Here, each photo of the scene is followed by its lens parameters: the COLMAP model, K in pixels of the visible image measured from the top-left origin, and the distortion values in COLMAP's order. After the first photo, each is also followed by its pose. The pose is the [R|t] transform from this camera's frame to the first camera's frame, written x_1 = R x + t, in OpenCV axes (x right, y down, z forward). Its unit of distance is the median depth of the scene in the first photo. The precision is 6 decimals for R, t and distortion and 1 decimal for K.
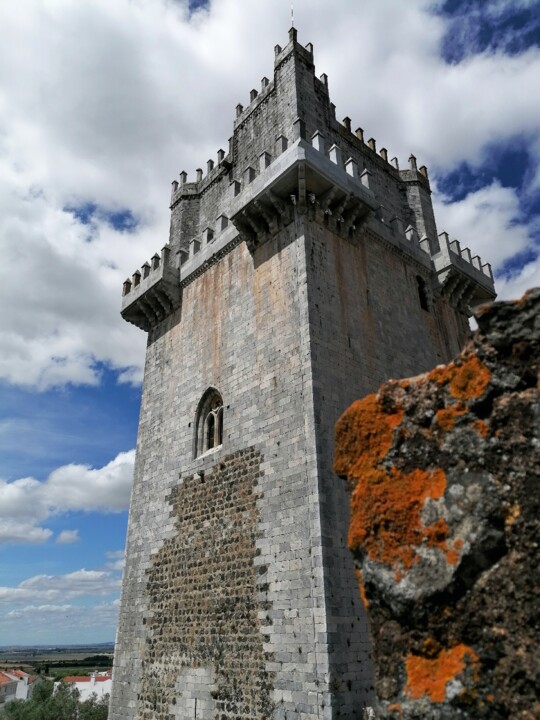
lens RADIAL K [[553.0, 0, 270.0], [0, 553.0, 360.0], [0, 0, 1]] dist [0.007133, 0.000390]
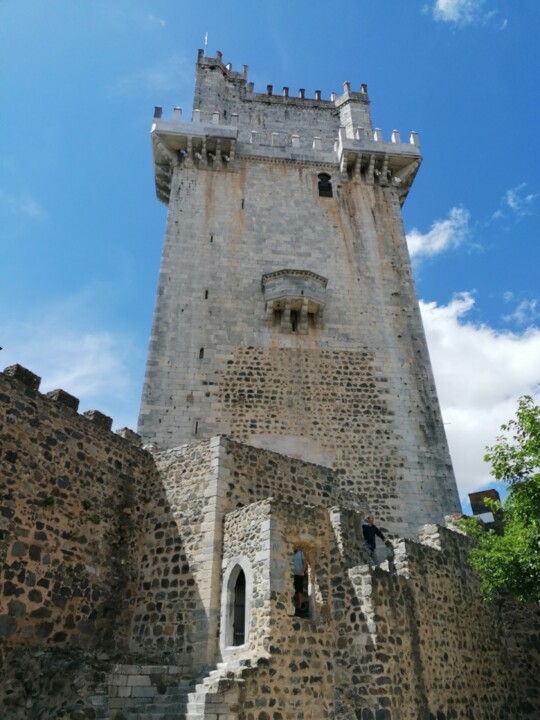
lens RADIAL K [[553.0, 0, 270.0], [0, 553.0, 360.0], [0, 0, 1]] dist [0.007133, 0.000390]
pose [[0.820913, -0.305405, -0.482524, 0.718423], [0.257535, 0.952161, -0.164512, 0.439563], [0.509684, 0.010784, 0.860294, -0.038285]]
